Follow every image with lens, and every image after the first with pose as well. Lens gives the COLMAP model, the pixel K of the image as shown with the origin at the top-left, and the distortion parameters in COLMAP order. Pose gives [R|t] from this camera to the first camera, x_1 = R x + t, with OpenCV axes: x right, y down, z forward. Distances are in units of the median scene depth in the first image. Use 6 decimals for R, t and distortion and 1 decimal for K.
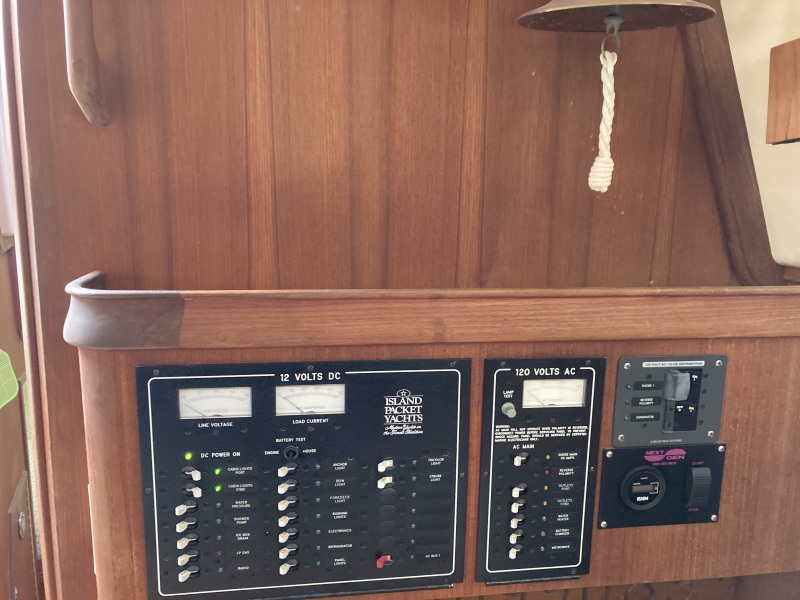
lens RADIAL K [[655.3, 0, 405.3], [0, 655.3, 296.1], [0, 0, 1]] dist [0.031690, -0.025207]
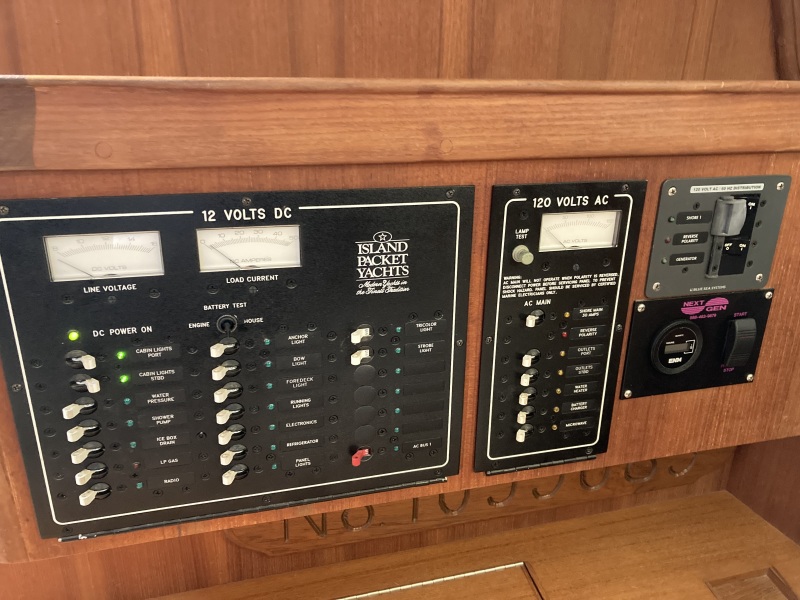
lens RADIAL K [[655.3, 0, 403.7], [0, 655.3, 304.0], [0, 0, 1]] dist [0.031690, -0.025207]
pose [[0.992191, -0.045599, 0.116094, -0.064592], [0.023580, 0.982567, 0.184406, 0.088656], [-0.122479, -0.180228, 0.975970, 0.283392]]
